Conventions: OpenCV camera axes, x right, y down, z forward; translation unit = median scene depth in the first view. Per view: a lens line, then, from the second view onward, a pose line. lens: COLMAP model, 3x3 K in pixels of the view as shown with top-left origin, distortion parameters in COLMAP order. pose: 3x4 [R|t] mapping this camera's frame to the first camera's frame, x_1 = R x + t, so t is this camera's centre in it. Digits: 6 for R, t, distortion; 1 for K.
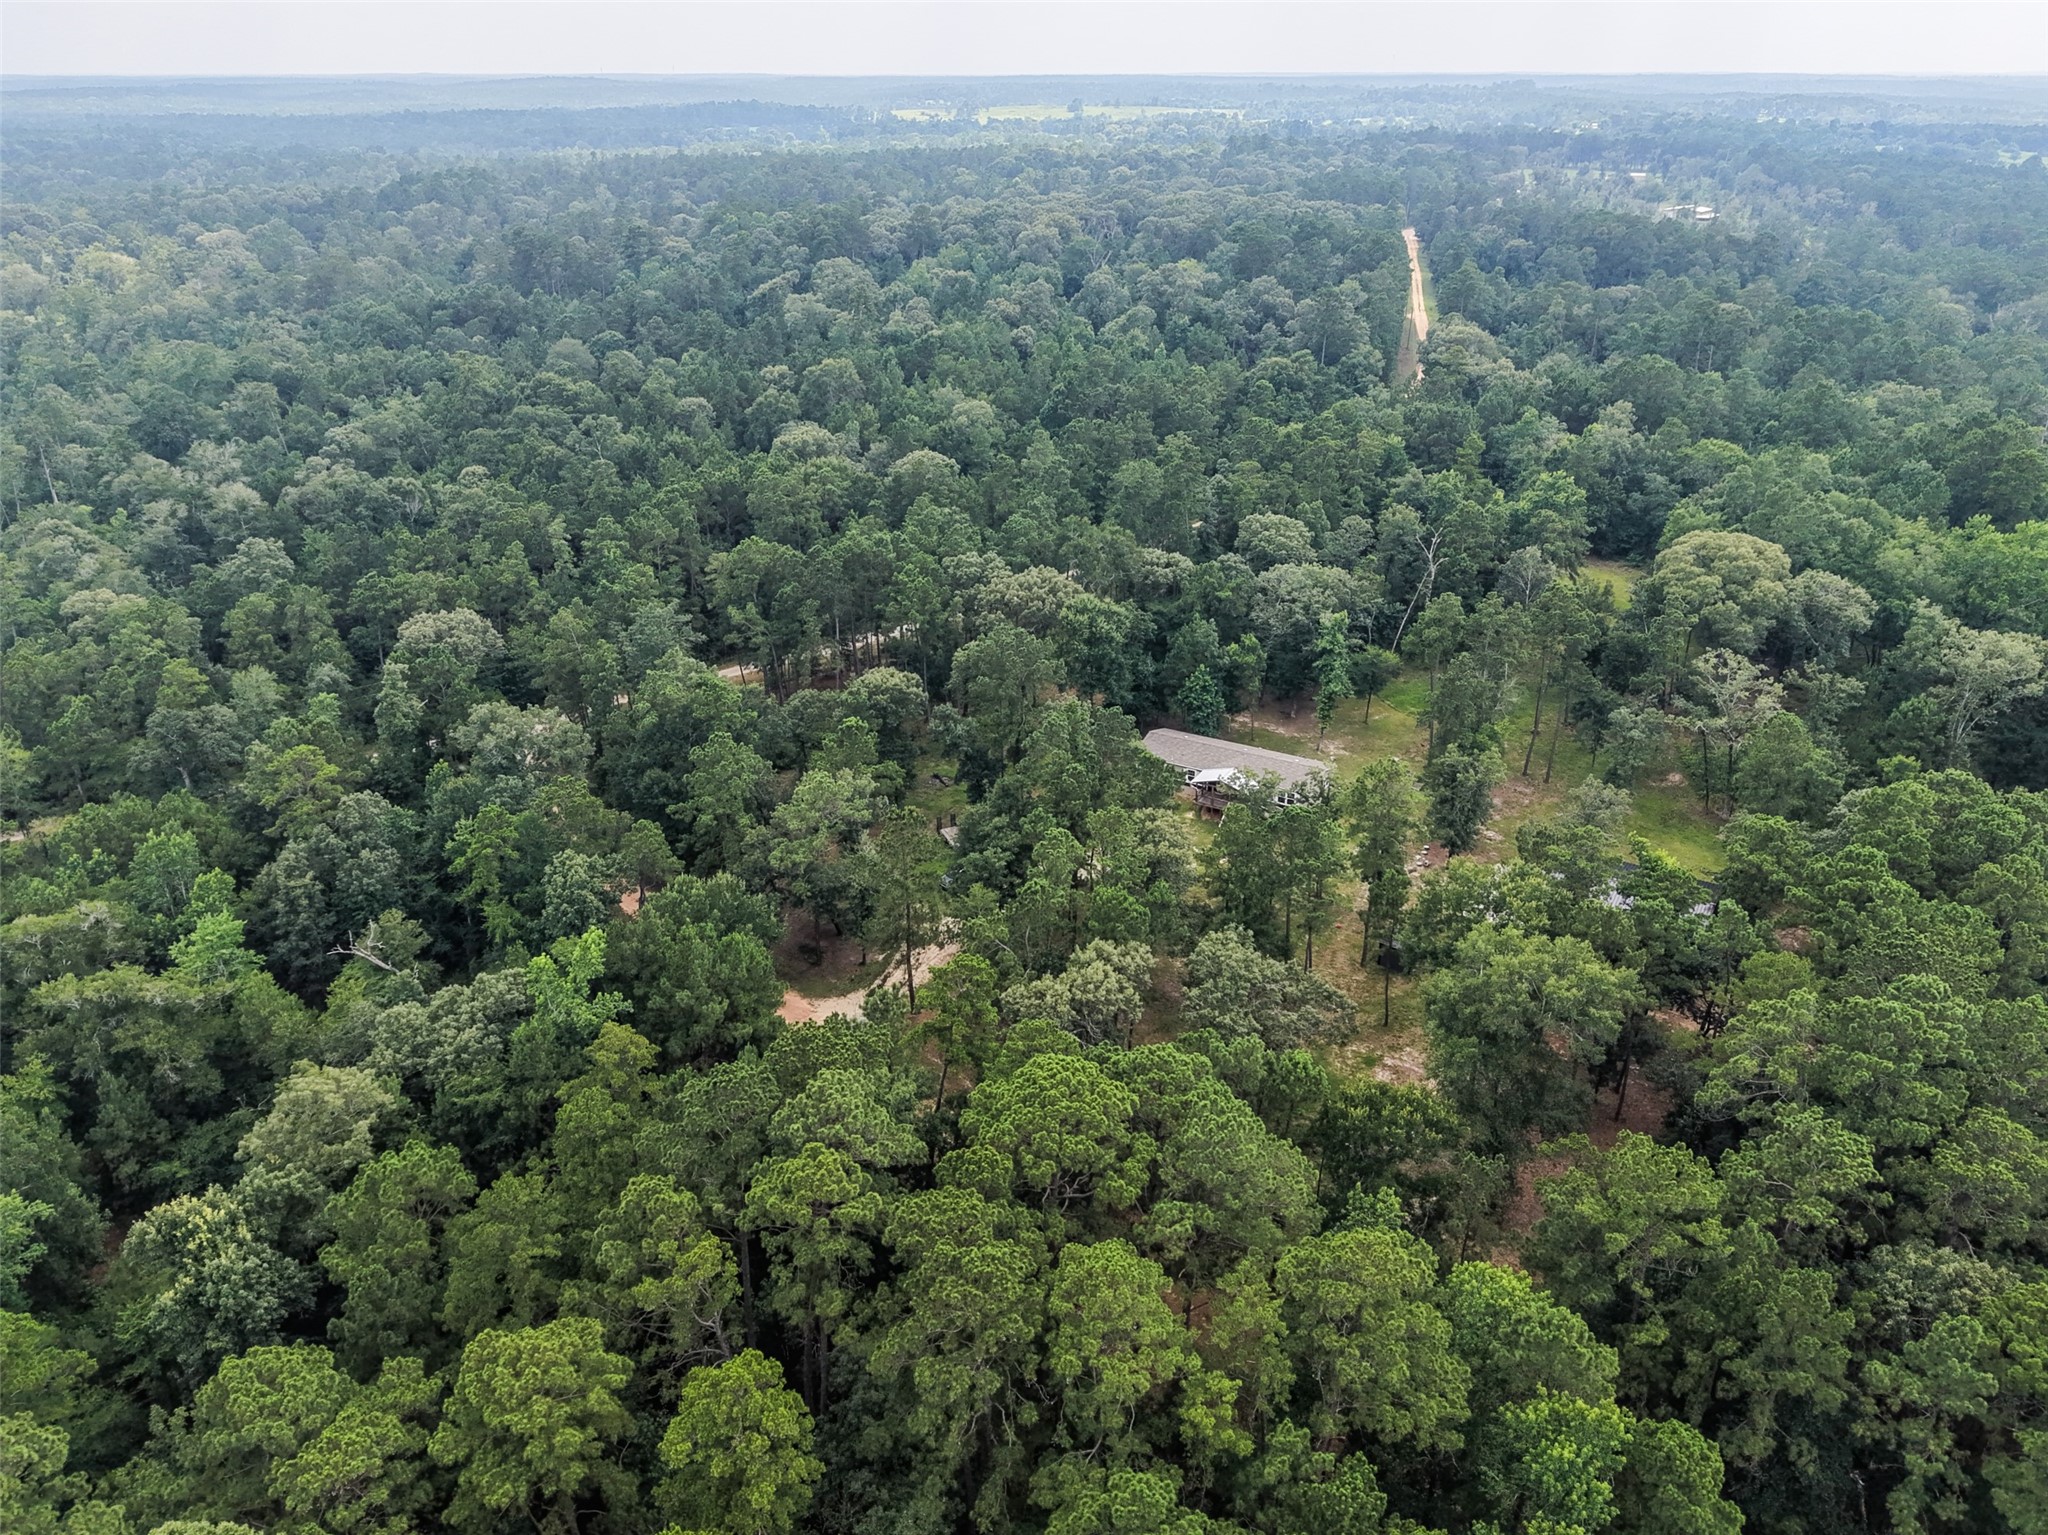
lens RADIAL K [[1500.1, 0, 1020.8], [0, 1500.1, 672.6], [0, 0, 1]] dist [0.035119, -0.037337]
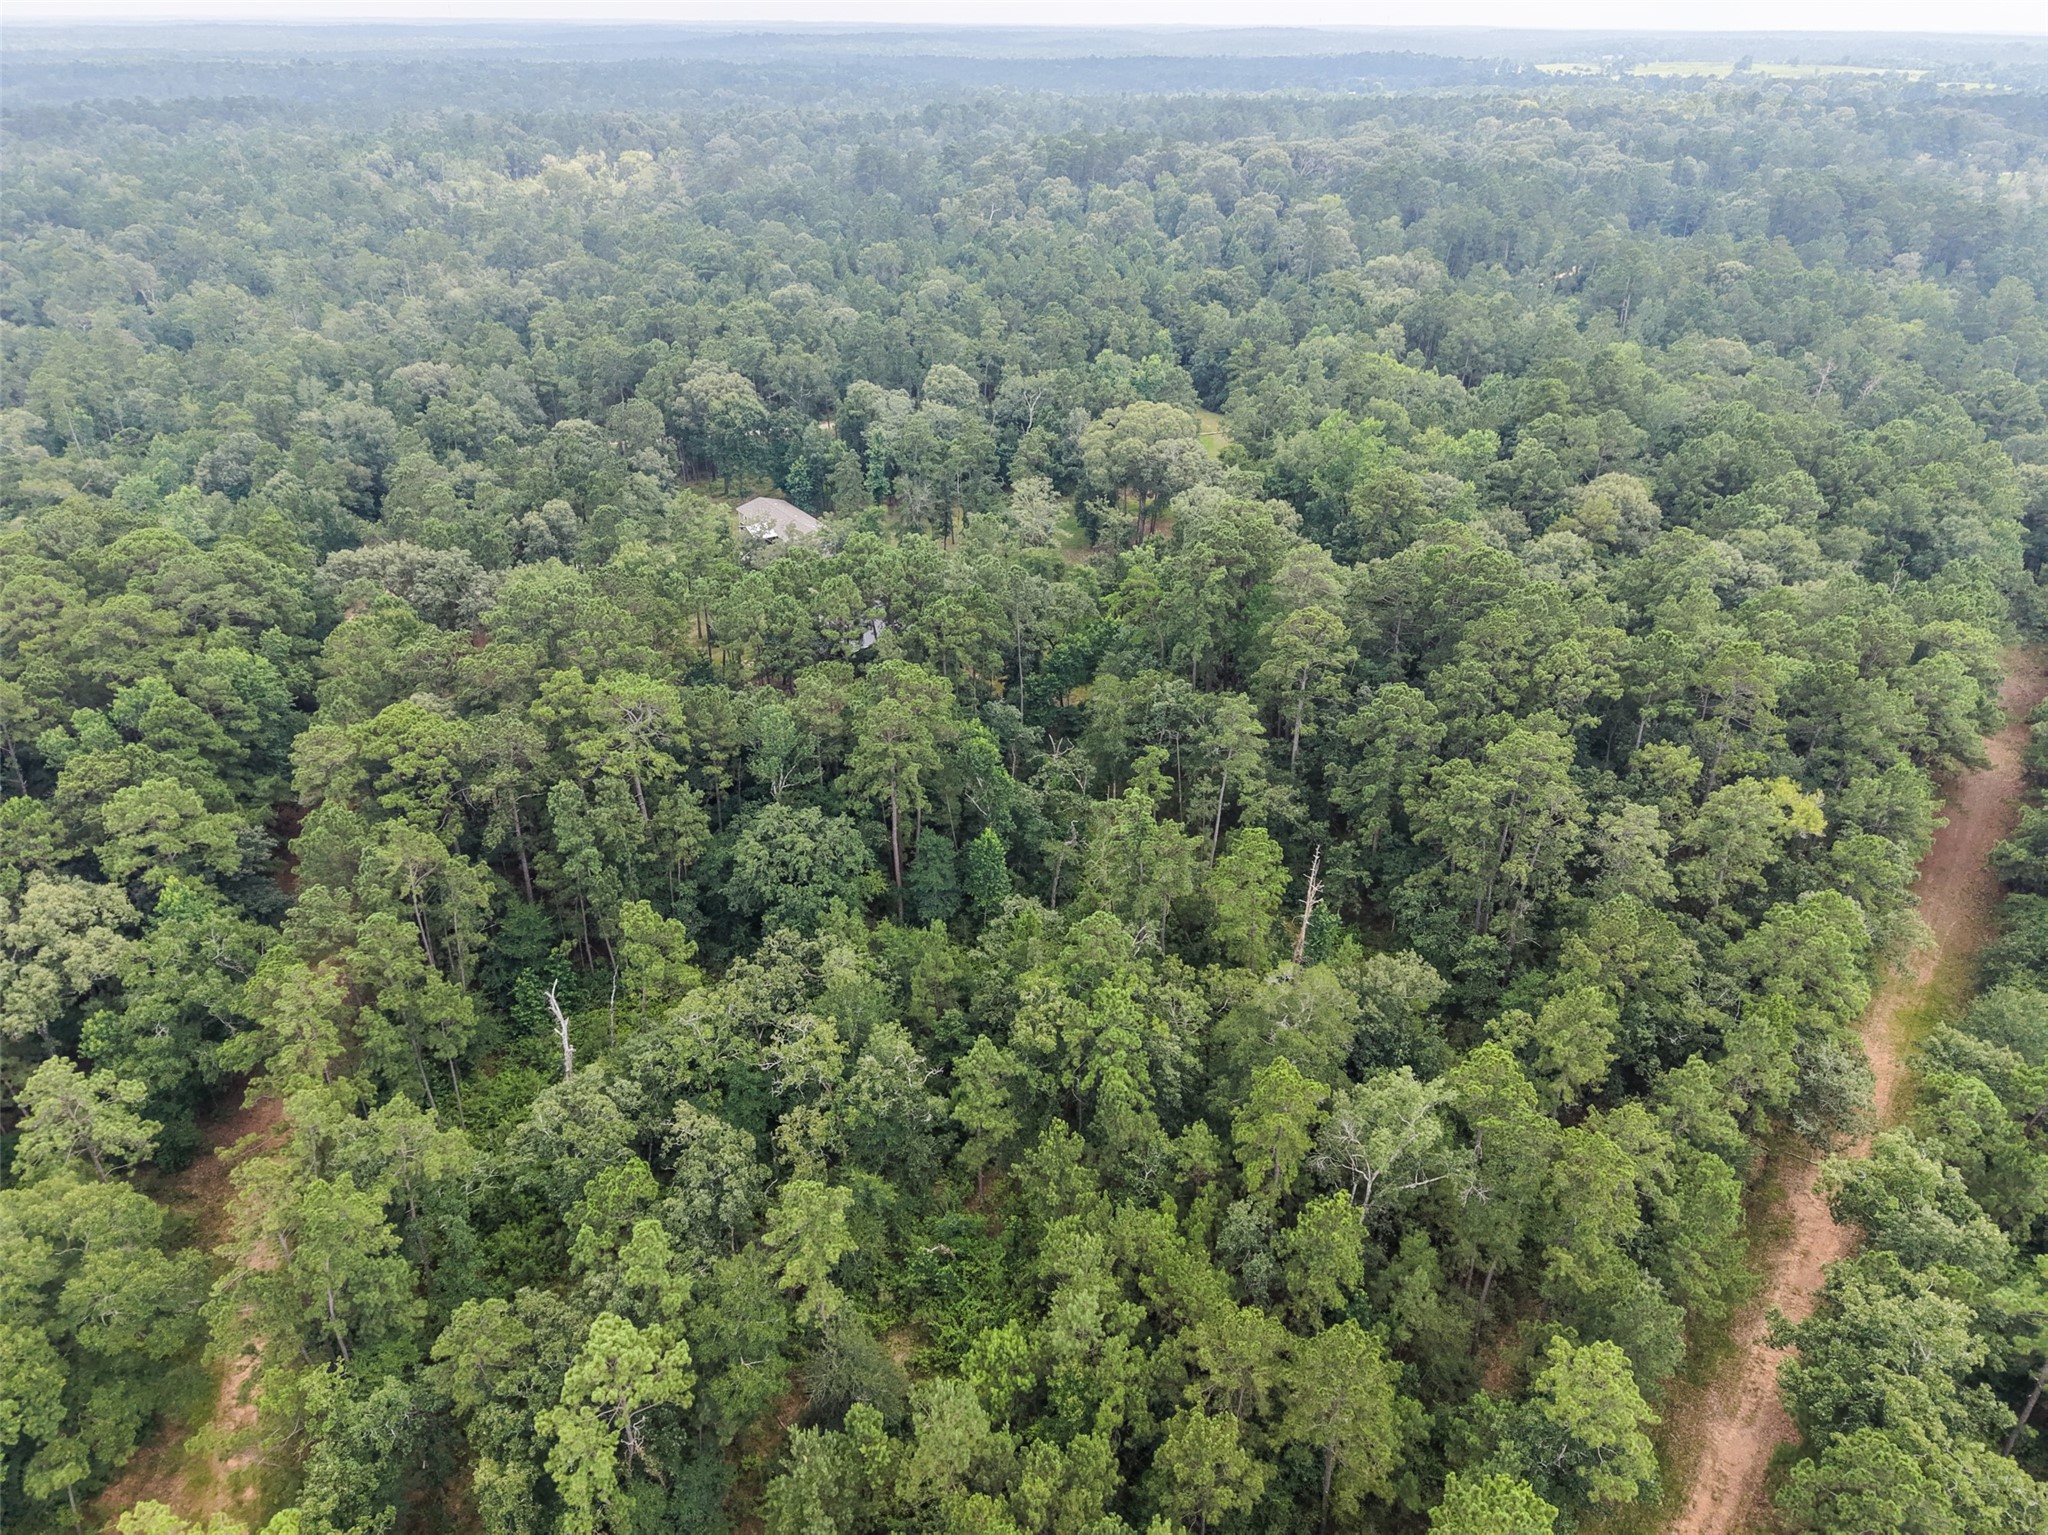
lens RADIAL K [[1357.1, 0, 1029.8], [0, 1357.1, 763.0], [0, 0, 1]] dist [0.025246, -0.022066]
pose [[0.896726, 0.219481, -0.384332, 0.828116], [-0.174824, 0.973415, 0.147987, 0.046744], [0.406595, -0.065513, 0.911257, -0.070285]]
